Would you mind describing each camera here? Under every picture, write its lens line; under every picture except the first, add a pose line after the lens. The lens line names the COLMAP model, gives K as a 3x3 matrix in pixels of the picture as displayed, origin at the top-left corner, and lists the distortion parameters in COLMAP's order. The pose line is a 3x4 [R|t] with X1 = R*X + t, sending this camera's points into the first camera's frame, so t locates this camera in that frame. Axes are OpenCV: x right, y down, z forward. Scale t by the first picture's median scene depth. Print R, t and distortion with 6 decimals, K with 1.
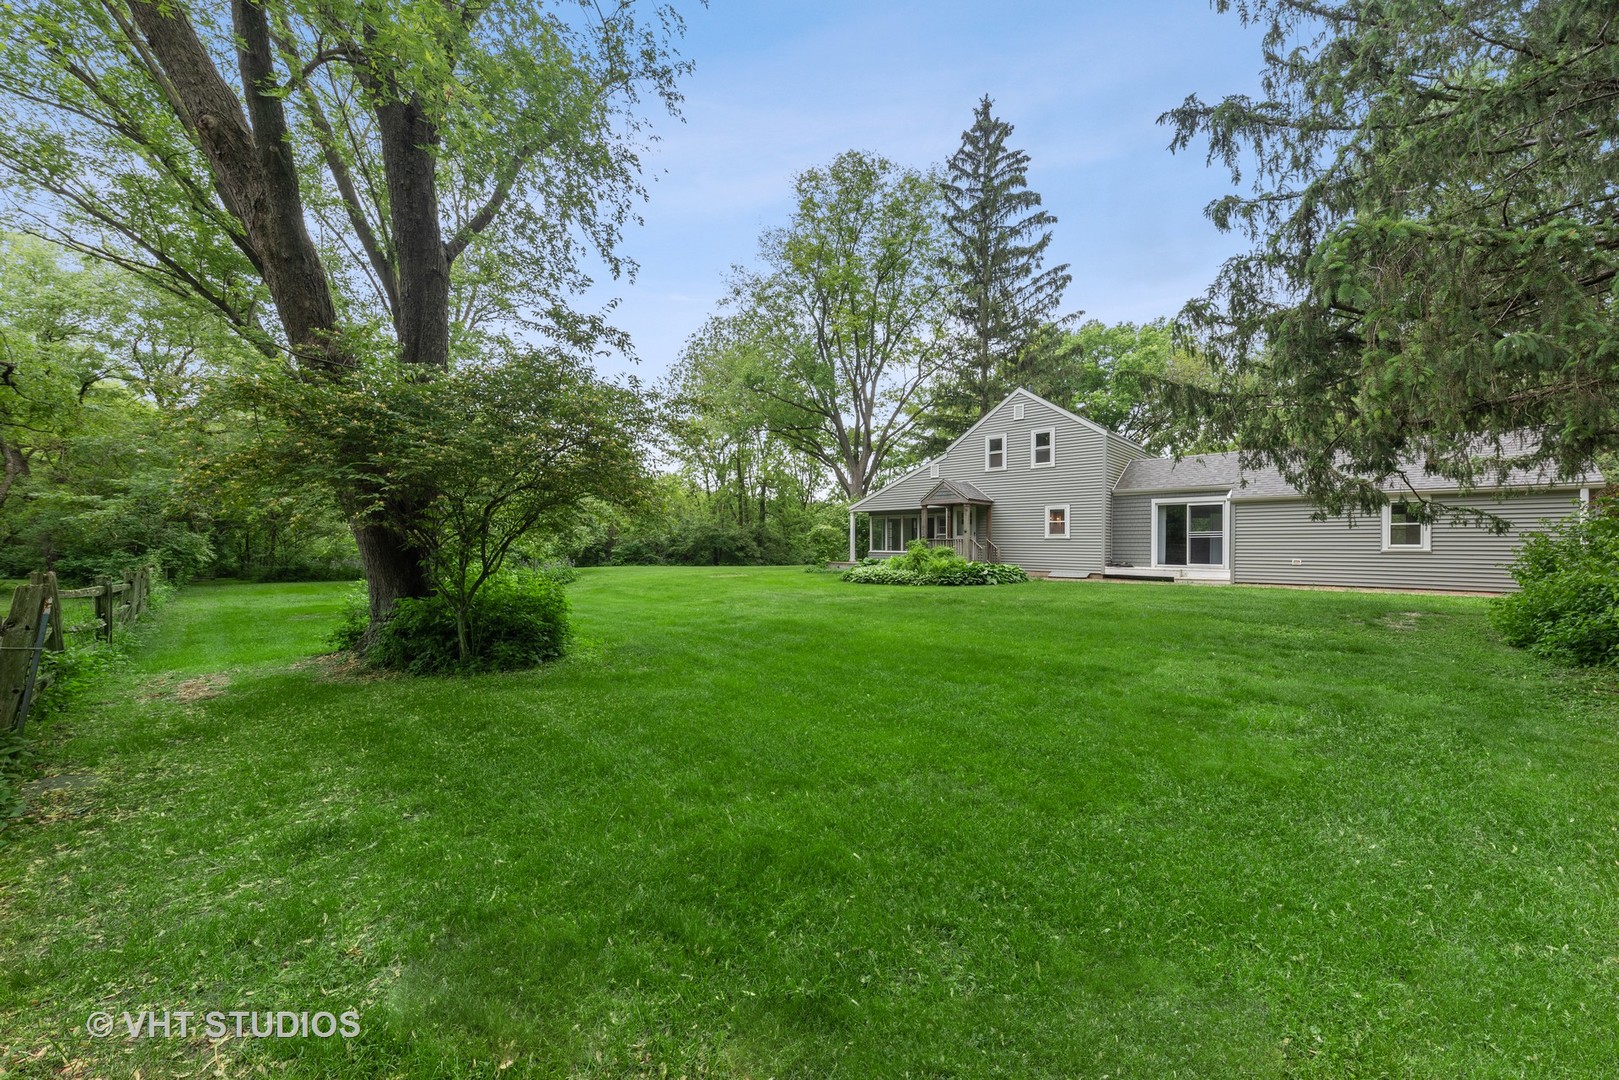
lens RADIAL K [[573.4, 0, 810.5], [0, 573.4, 540.1], [0, 0, 1]] dist [-0.001894, -0.000092]
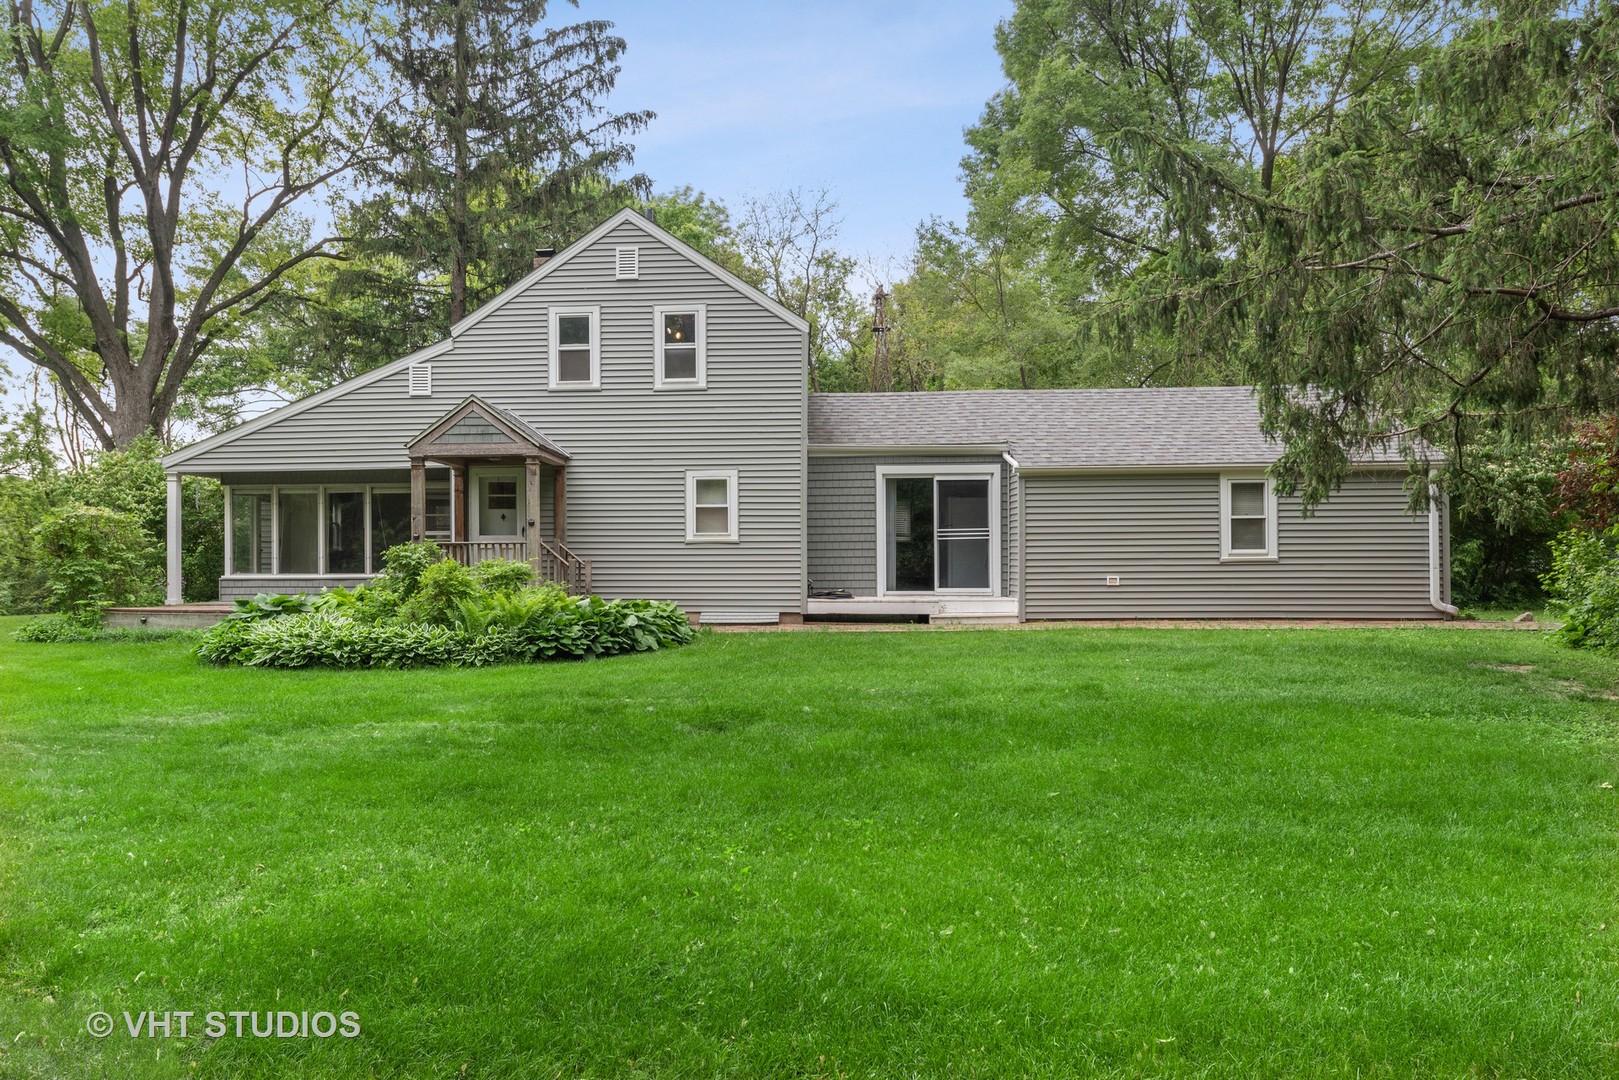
lens RADIAL K [[1096.4, 0, 808.5], [0, 1096.4, 540.0], [0, 0, 1]] dist [-0.000326, -0.000565]
pose [[0.785363, 0.002322, 0.619031, -0.061572], [0.004817, 0.999940, -0.009862, 0.005070], [-0.619017, 0.010728, 0.785304, 0.240378]]
